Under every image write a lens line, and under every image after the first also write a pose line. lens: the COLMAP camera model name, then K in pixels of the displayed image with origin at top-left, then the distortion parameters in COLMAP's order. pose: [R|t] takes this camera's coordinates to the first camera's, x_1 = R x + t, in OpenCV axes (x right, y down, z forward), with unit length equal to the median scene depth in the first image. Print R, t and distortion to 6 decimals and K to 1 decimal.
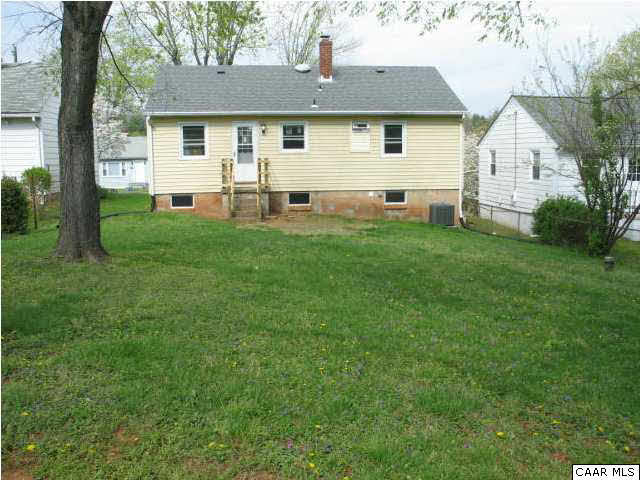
lens RADIAL K [[650.1, 0, 320.0], [0, 650.1, 240.0], [0, 0, 1]] dist [-0.199325, 0.264788]
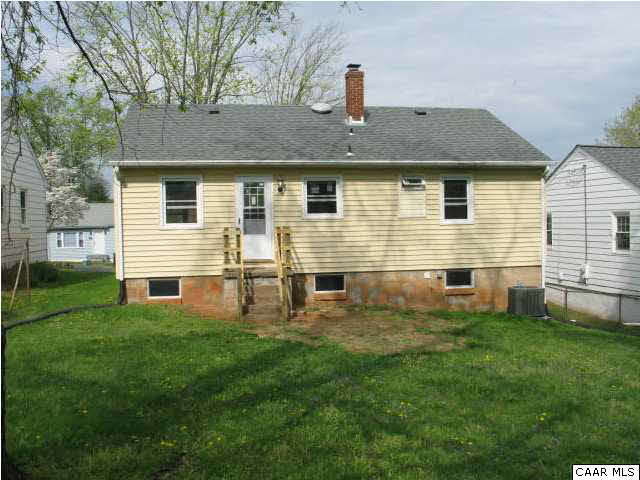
lens RADIAL K [[650.1, 0, 320.0], [0, 650.1, 240.0], [0, 0, 1]] dist [-0.199325, 0.264788]
pose [[0.998032, -0.008784, 0.062094, -0.087053], [0.015286, 0.994352, -0.105025, -0.036261], [-0.060821, 0.105767, 0.992529, 0.290104]]
